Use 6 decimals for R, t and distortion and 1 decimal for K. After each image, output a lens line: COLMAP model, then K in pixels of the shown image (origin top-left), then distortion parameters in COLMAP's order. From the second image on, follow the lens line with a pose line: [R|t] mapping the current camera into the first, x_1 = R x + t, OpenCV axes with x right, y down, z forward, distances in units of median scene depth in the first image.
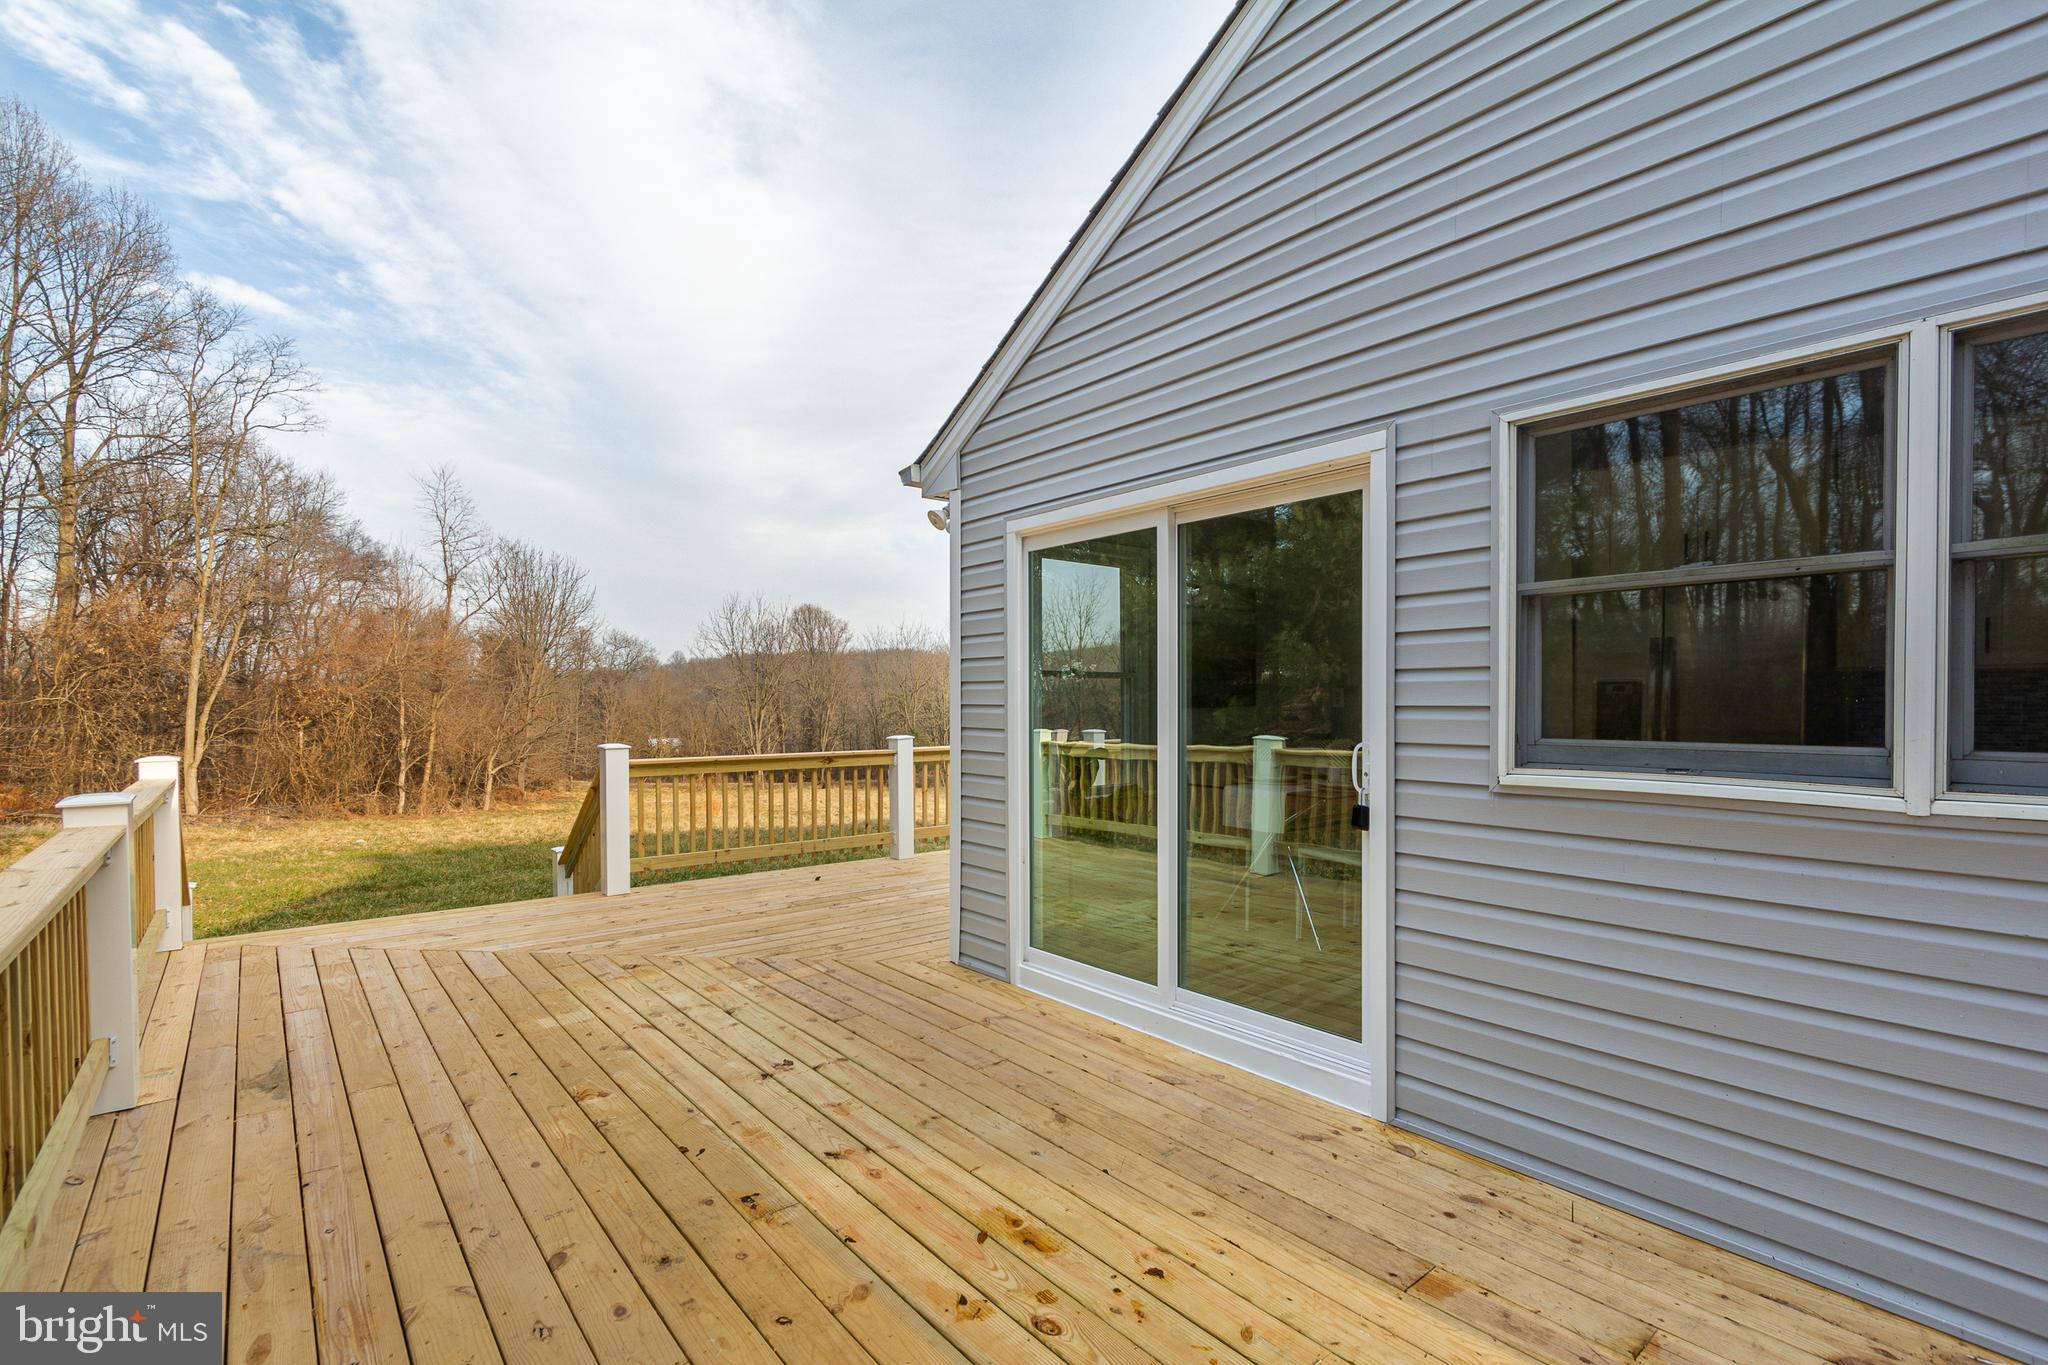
lens RADIAL K [[955.8, 0, 1011.6], [0, 955.8, 687.2], [0, 0, 1]] dist [0.012798, 0.000314]
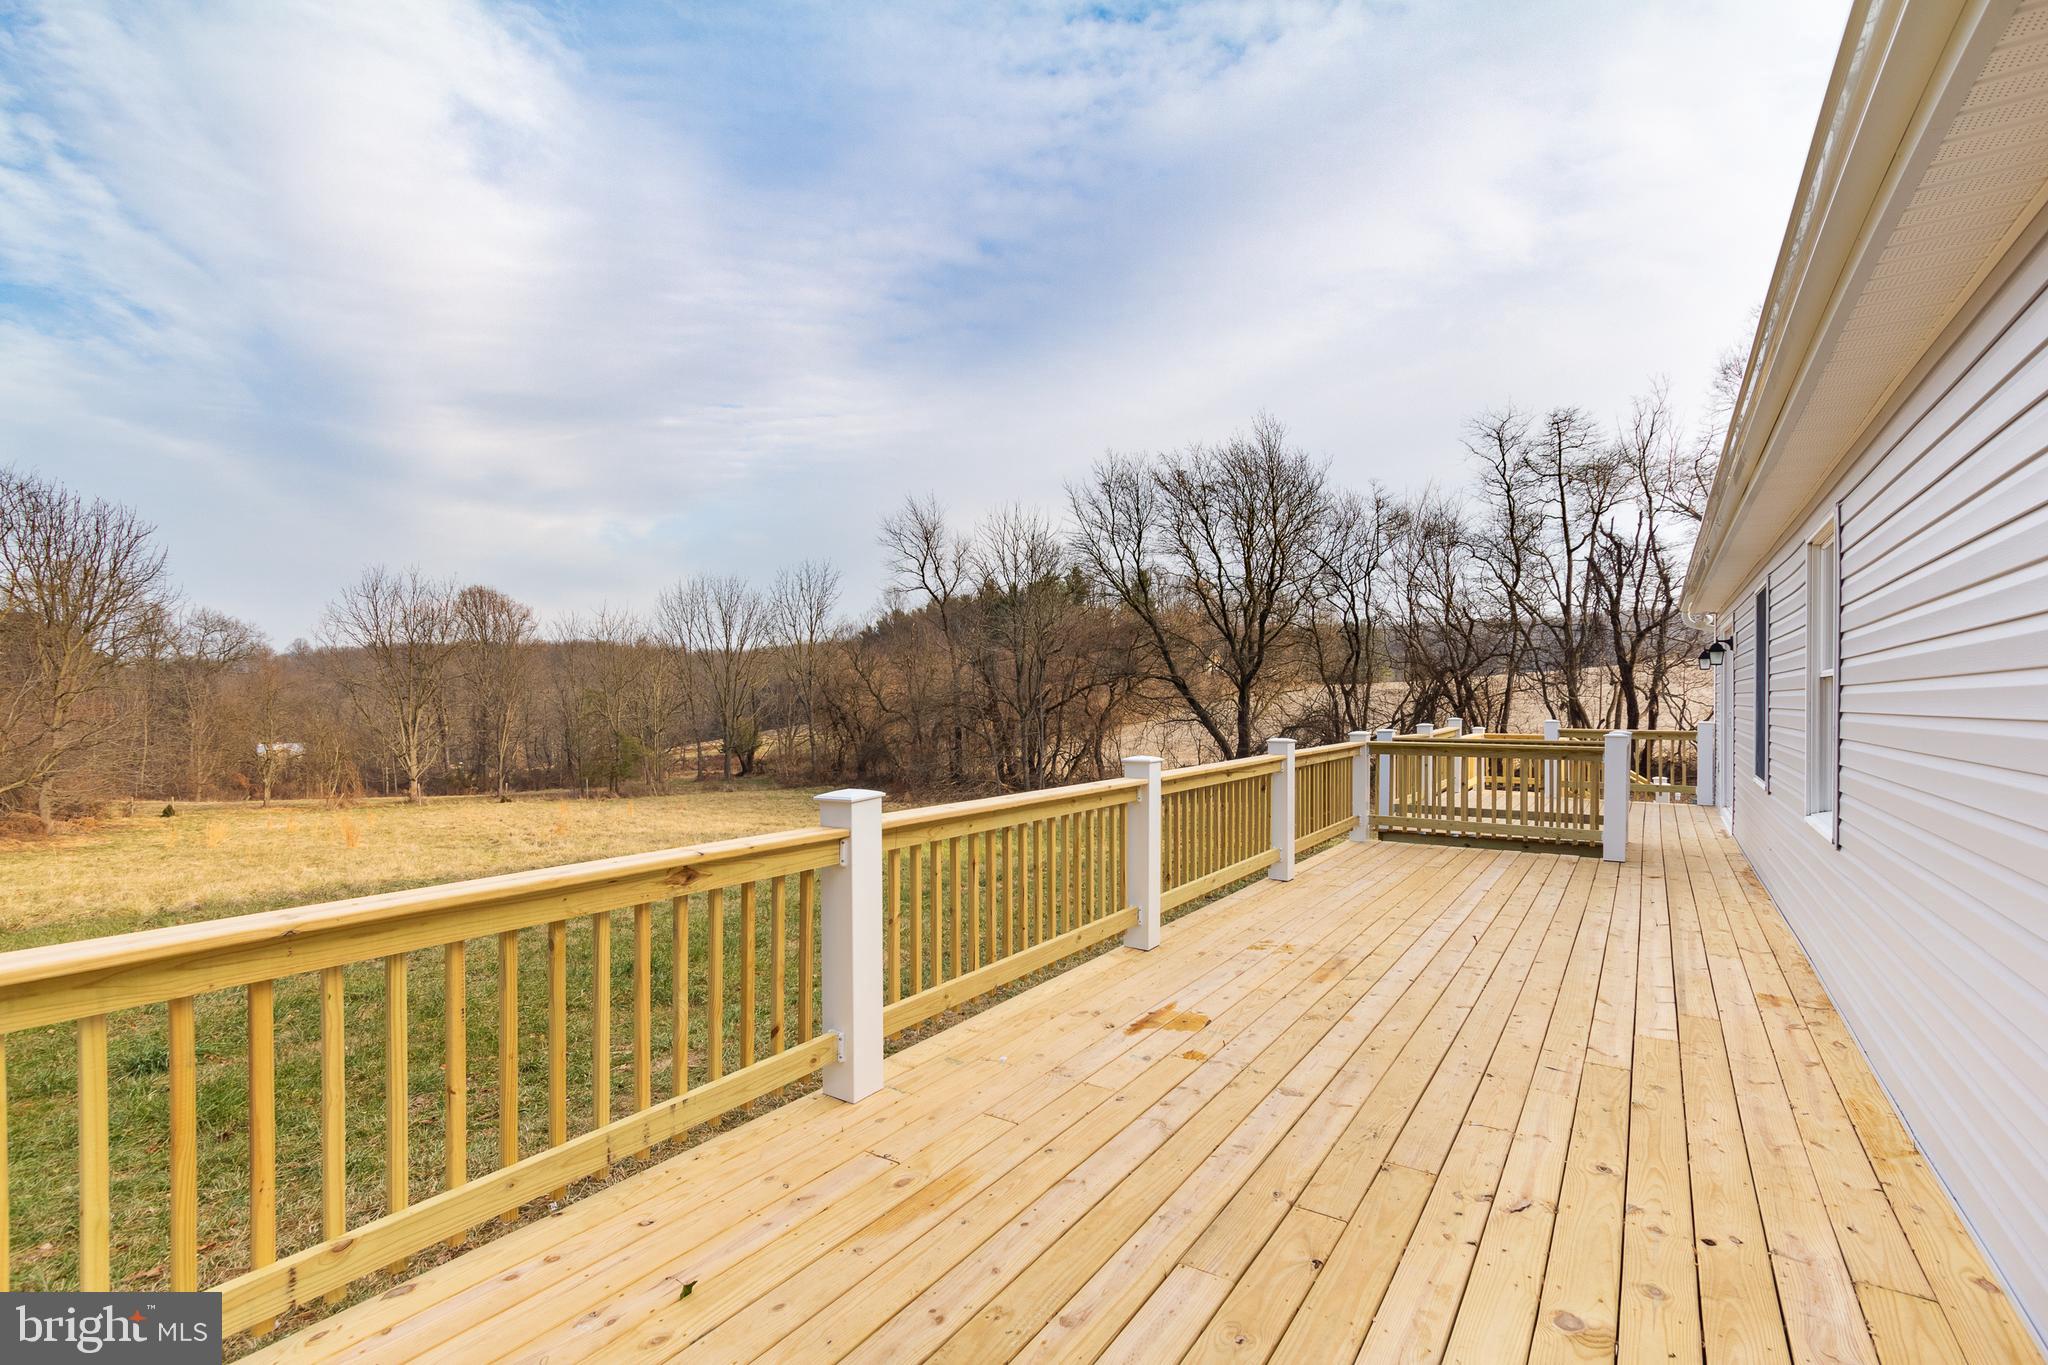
lens RADIAL K [[940.9, 0, 1016.4], [0, 940.9, 707.8], [0, 0, 1]] dist [0.001562, -0.000210]
pose [[0.951605, 0.001307, 0.307322, -0.295877], [-0.008071, 0.999752, 0.020742, 0.011474], [-0.307219, -0.022218, 0.951379, 1.030880]]
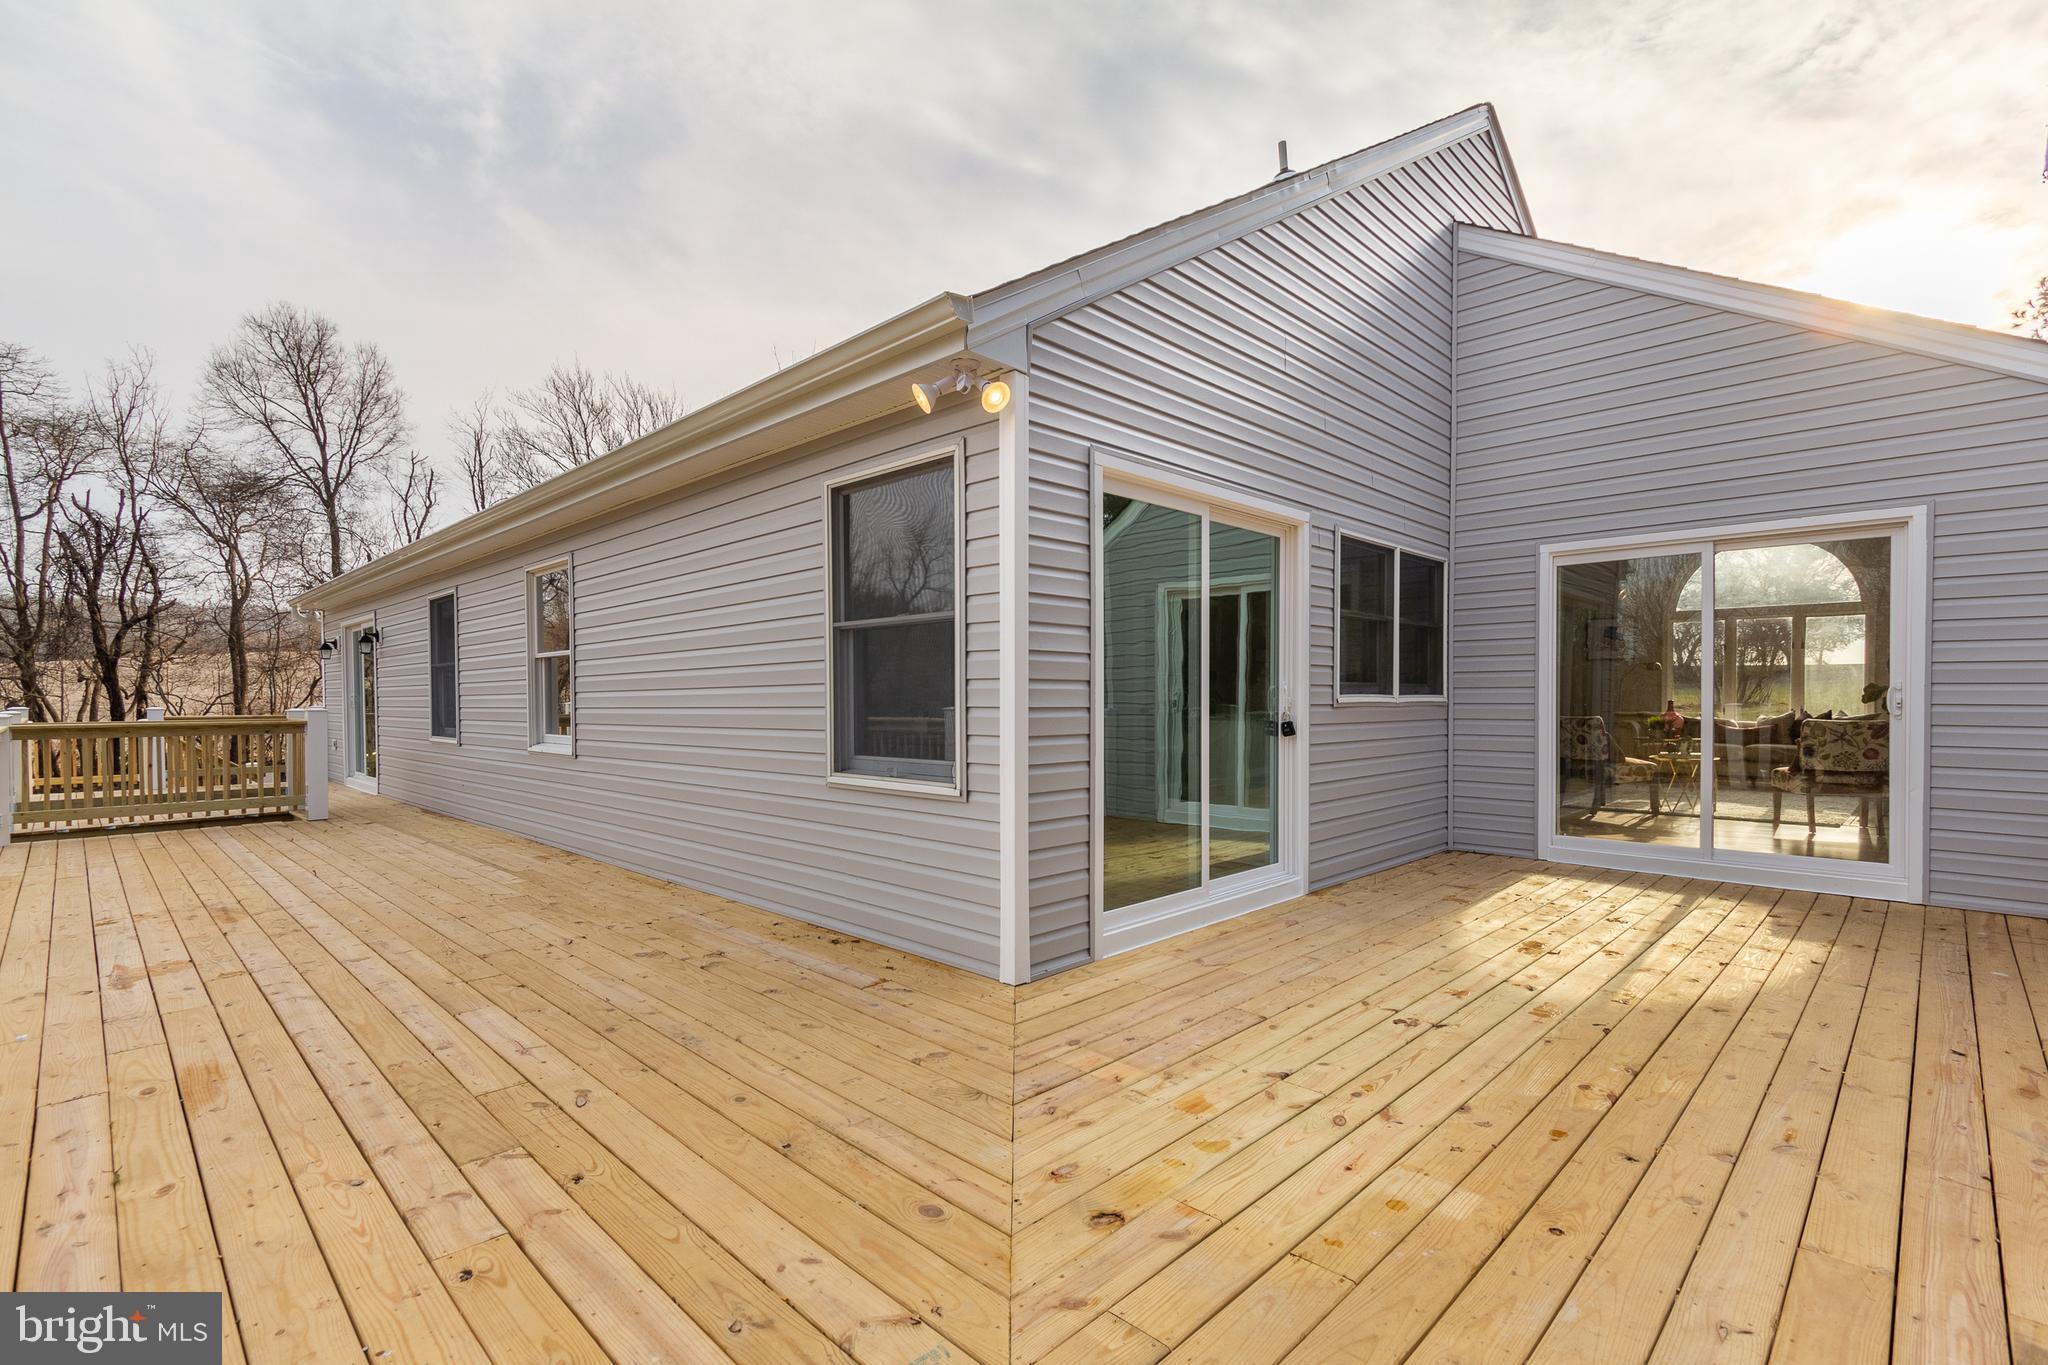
lens RADIAL K [[940.9, 0, 1016.4], [0, 940.9, 707.8], [0, 0, 1]] dist [0.001562, -0.000210]
pose [[-0.123974, -0.003751, 0.992278, -0.828523], [-0.007915, 0.999965, 0.002791, 0.062747], [-0.992254, -0.007508, -0.123999, 1.118376]]
